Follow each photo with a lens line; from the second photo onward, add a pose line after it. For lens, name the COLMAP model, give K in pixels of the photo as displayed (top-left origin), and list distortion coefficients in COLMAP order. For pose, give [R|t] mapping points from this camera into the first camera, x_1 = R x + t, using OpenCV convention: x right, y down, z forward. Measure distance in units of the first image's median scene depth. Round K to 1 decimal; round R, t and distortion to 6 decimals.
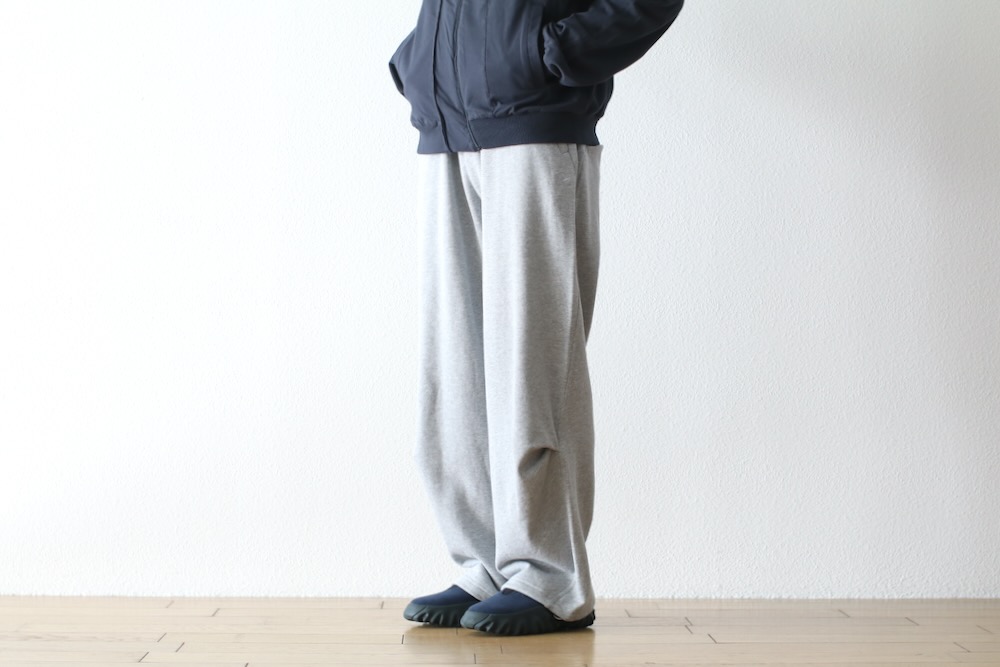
lens RADIAL K [[2397.2, 0, 500.0], [0, 2397.2, 333.5], [0, 0, 1]] dist [-0.170584, 0.223485]
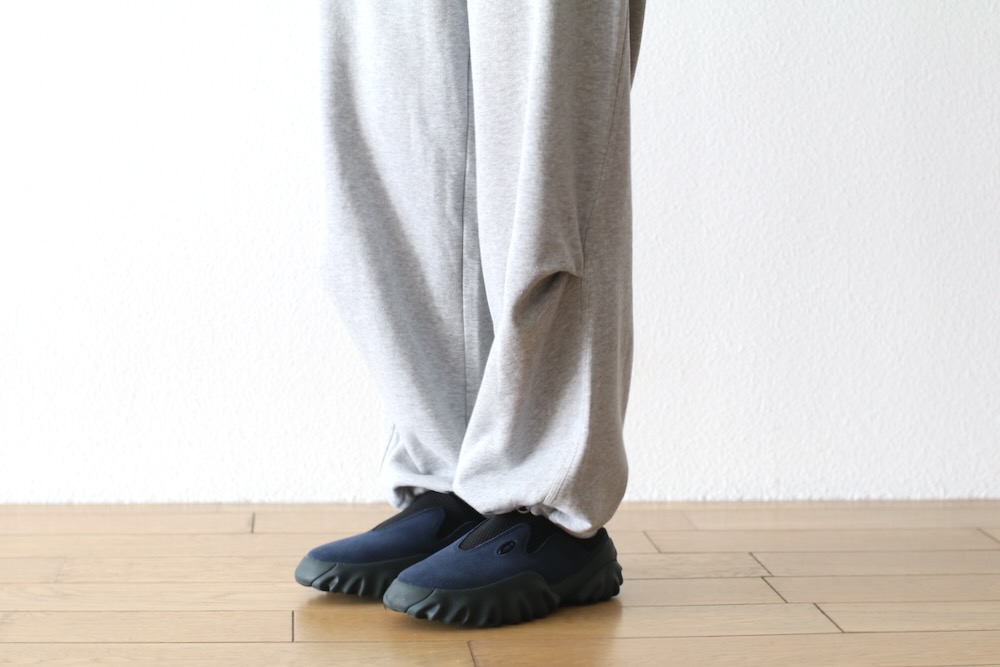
lens RADIAL K [[2410.7, 0, 500.0], [0, 2410.7, 333.5], [0, 0, 1]] dist [-0.173010, 0.128045]
pose [[0.998343, -0.002228, 0.057496, -0.019912], [-0.003982, 0.994179, 0.107666, -0.003660], [-0.057401, -0.107716, 0.992523, 0.362779]]
